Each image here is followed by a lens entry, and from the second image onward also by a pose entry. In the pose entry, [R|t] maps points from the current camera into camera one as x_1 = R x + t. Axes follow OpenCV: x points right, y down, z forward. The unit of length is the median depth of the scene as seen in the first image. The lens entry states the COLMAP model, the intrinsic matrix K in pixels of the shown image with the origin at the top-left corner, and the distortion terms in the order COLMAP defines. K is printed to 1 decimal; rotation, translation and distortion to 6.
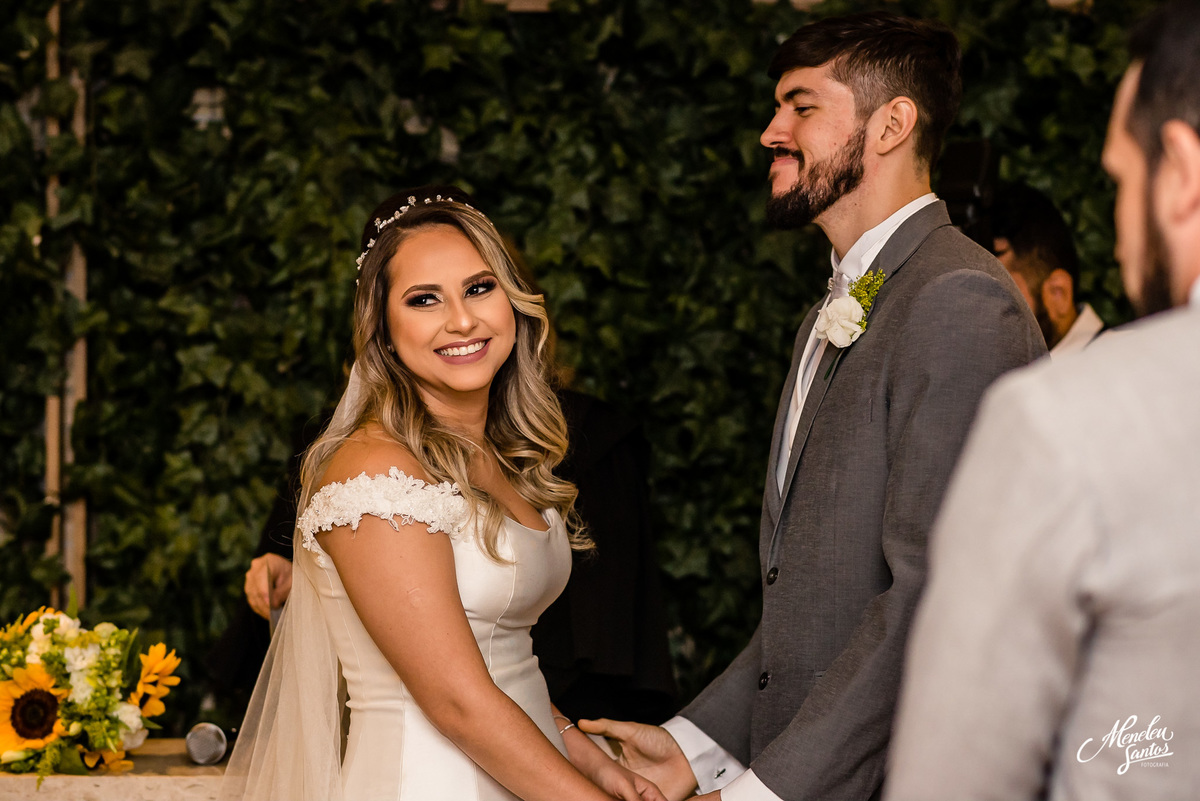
lens RADIAL K [[2981.1, 0, 598.8], [0, 2981.1, 400.4], [0, 0, 1]] dist [0.132030, 0.000000]
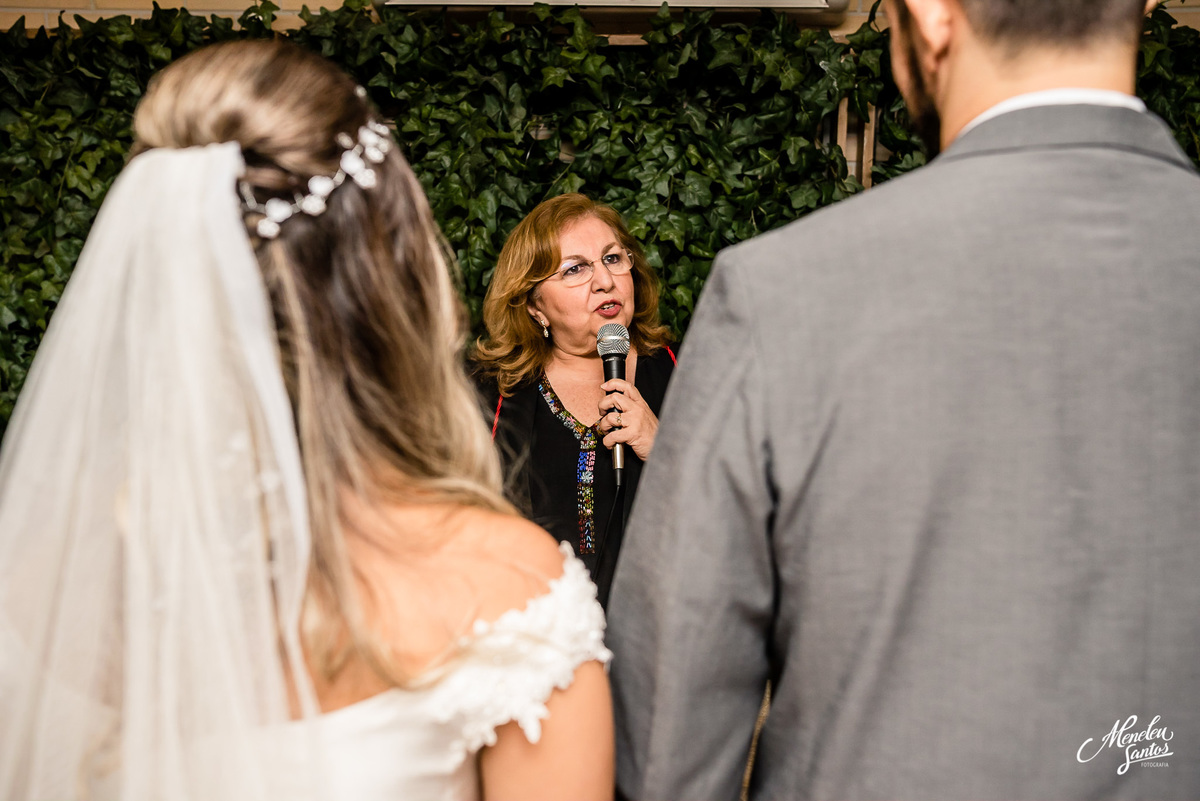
lens RADIAL K [[1174.3, 0, 603.2], [0, 1174.3, 400.3], [0, 0, 1]] dist [0.050578, 0.000000]
pose [[0.995259, 0.019725, -0.095238, 0.018605], [-0.012083, 0.996709, 0.080158, -0.016007], [0.096506, -0.078628, 0.992222, 0.478945]]
